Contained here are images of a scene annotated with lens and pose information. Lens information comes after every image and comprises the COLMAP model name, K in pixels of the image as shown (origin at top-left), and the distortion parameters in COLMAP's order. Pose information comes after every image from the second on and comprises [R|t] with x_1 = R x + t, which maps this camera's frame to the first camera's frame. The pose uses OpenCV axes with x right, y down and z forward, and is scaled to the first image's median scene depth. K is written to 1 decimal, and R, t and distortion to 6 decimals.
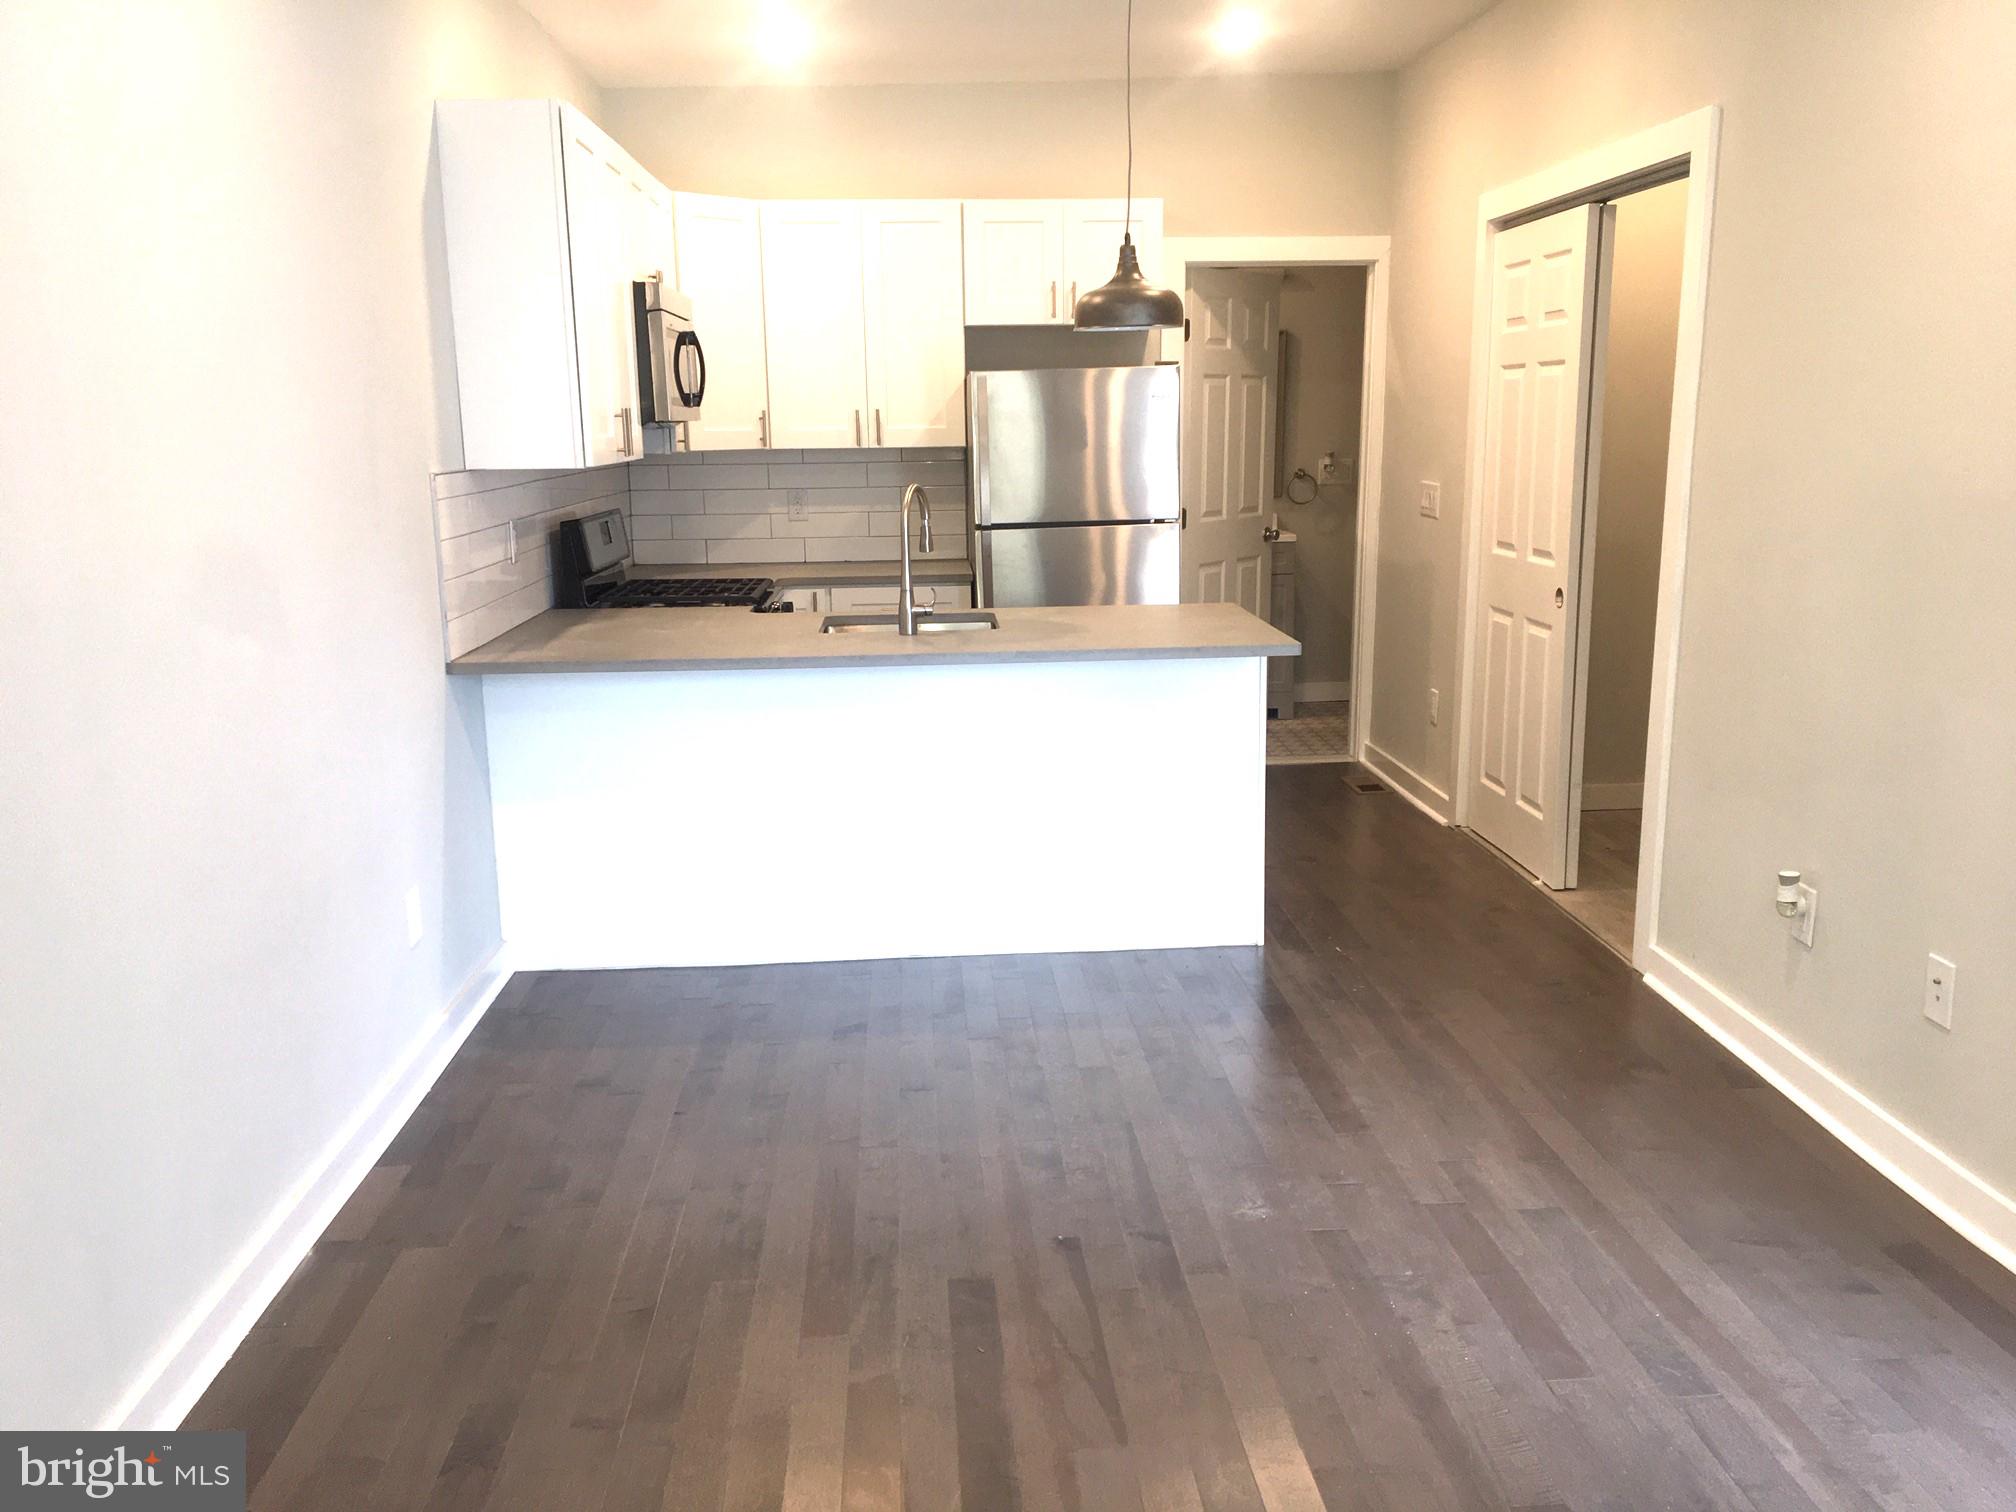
lens RADIAL K [[1663.5, 0, 1008.0], [0, 1663.5, 756.0], [0, 0, 1]] dist [0.097135, -0.150889]
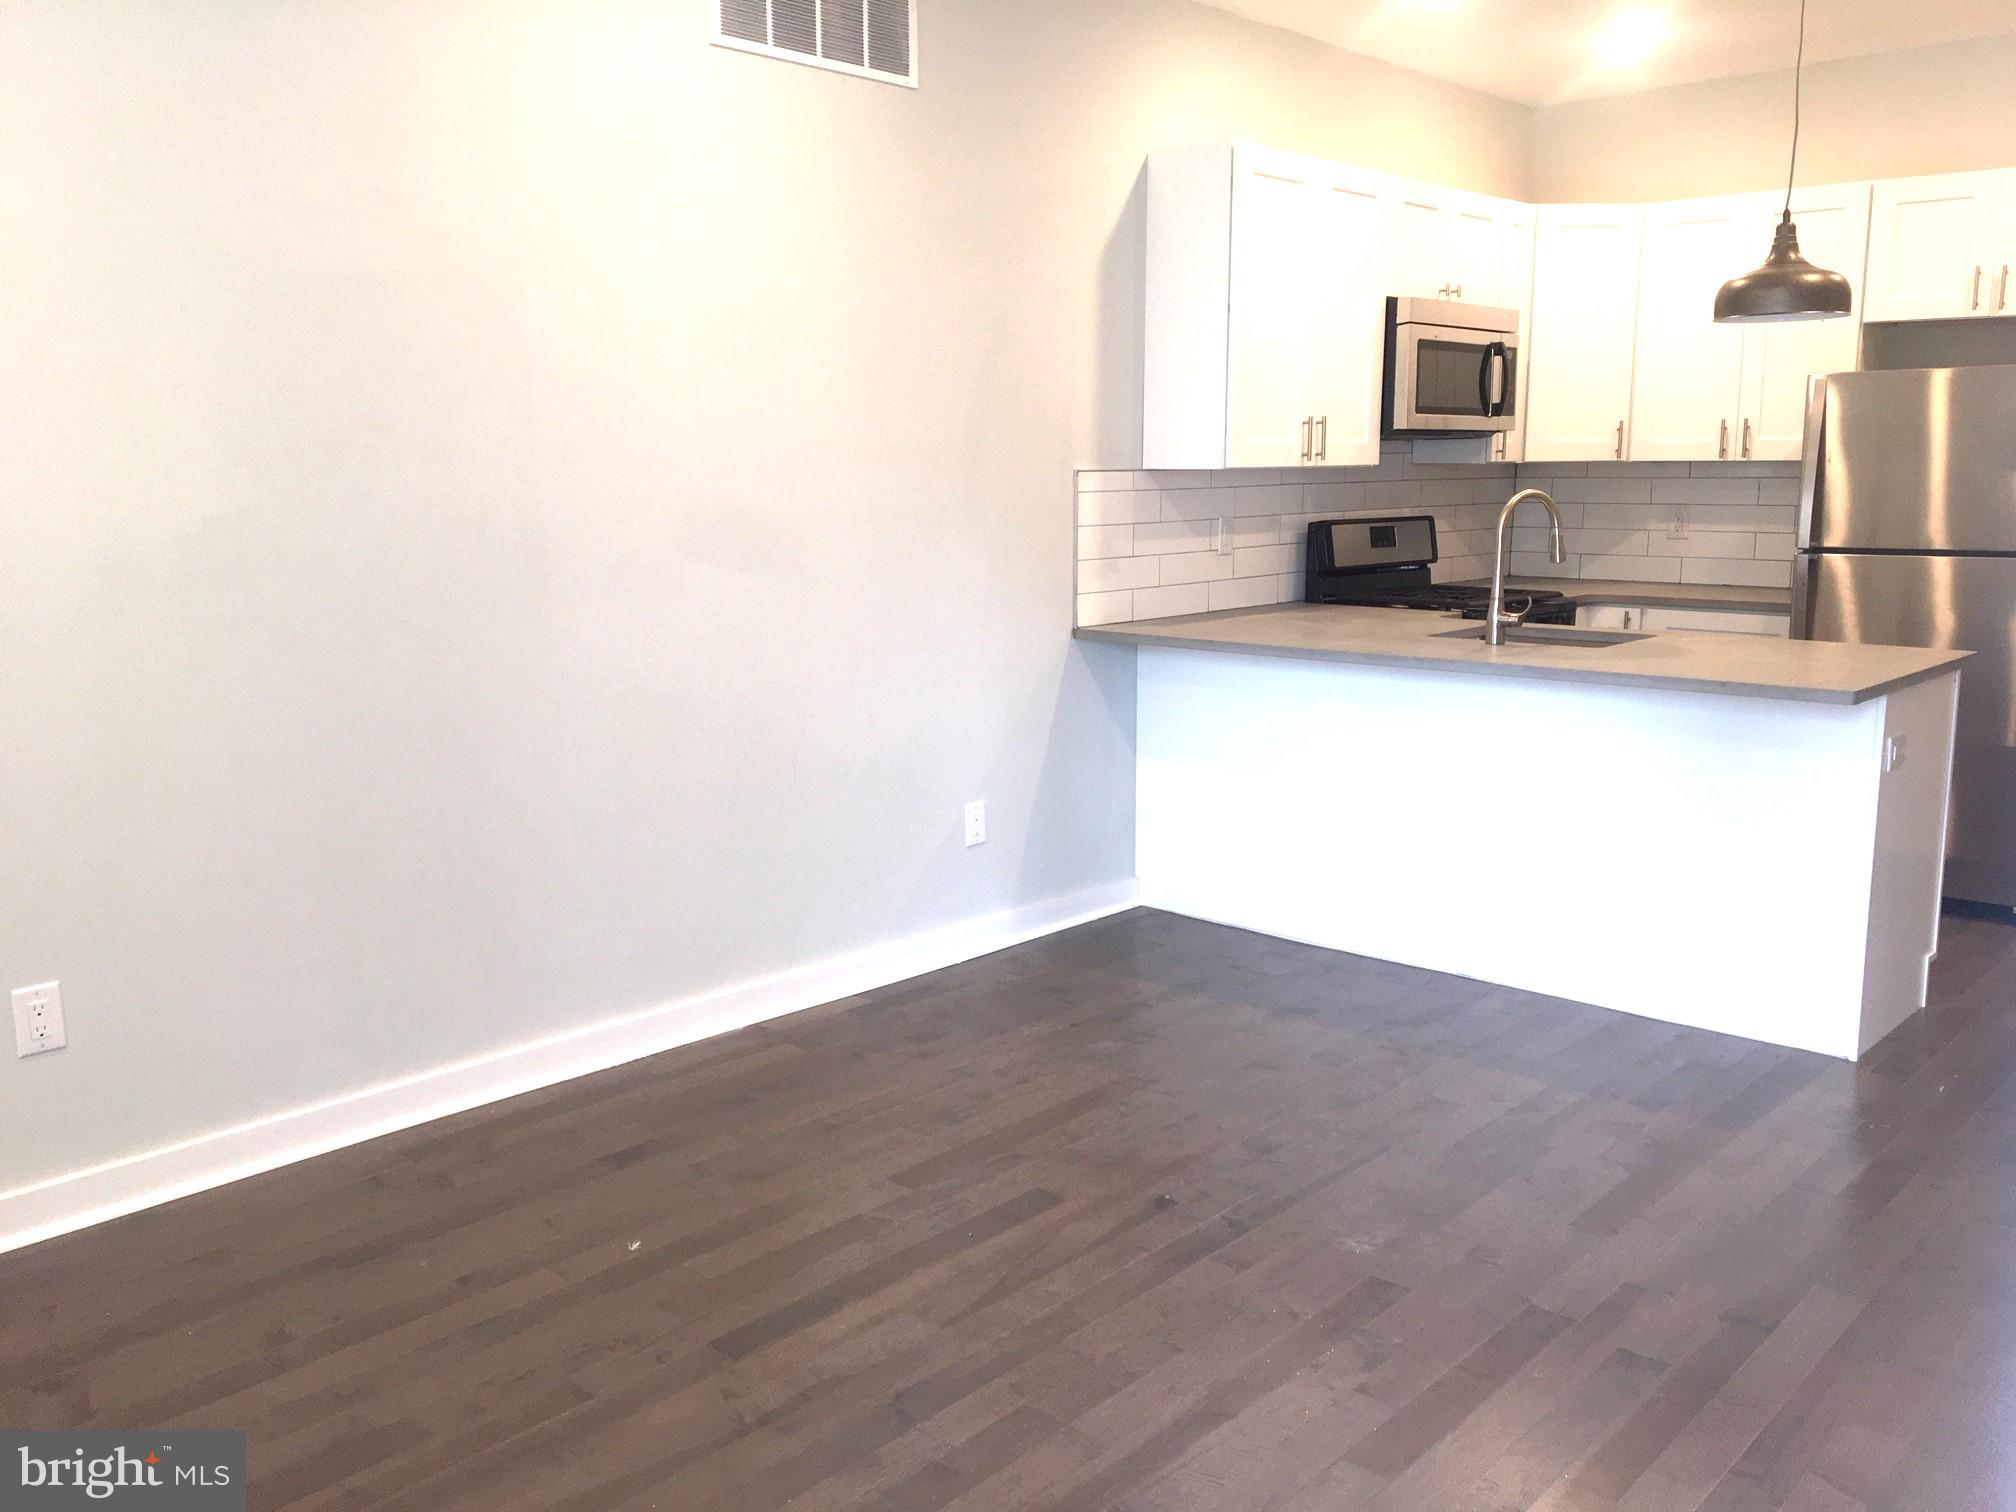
lens RADIAL K [[1663.5, 0, 1008.0], [0, 1663.5, 756.0], [0, 0, 1]] dist [0.097135, -0.150889]
pose [[0.706236, 0.138317, -0.694334, 0.430817], [-0.149580, 0.987742, 0.044621, -0.010132], [0.691995, 0.072346, 0.718268, 0.109290]]
